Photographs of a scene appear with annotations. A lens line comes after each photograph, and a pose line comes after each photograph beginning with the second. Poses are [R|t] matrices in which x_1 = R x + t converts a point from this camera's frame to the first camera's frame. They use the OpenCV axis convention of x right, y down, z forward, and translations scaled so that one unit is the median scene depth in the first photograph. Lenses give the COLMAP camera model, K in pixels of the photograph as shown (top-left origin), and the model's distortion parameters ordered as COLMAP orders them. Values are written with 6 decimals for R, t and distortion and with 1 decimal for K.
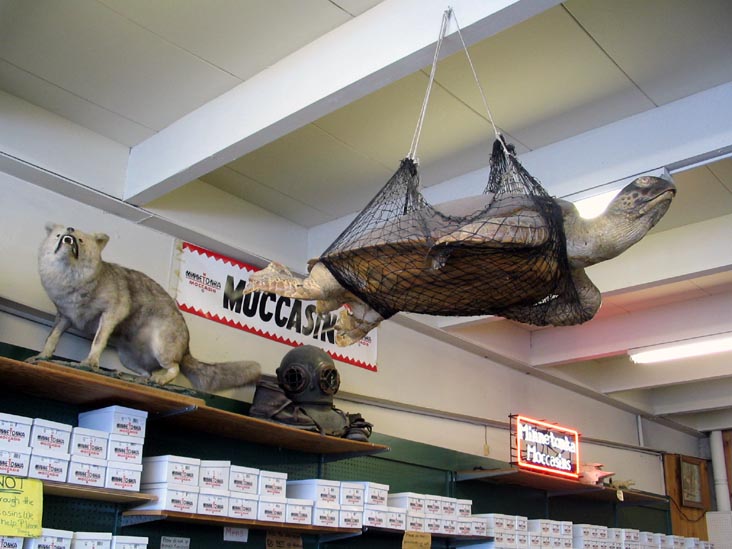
lens RADIAL K [[816.3, 0, 416.1], [0, 816.3, 274.5], [0, 0, 1]] dist [-0.183608, 0.203288]
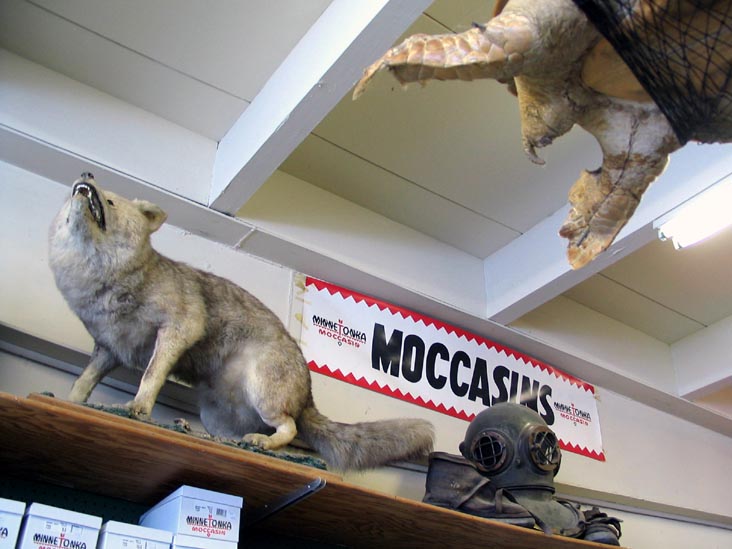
lens RADIAL K [[816.3, 0, 416.1], [0, 816.3, 274.5], [0, 0, 1]] dist [-0.183608, 0.203288]
pose [[0.970783, -0.148556, -0.188446, -0.069778], [0.104833, 0.968977, -0.223817, 0.135767], [0.215849, 0.197522, 0.956240, 0.378118]]
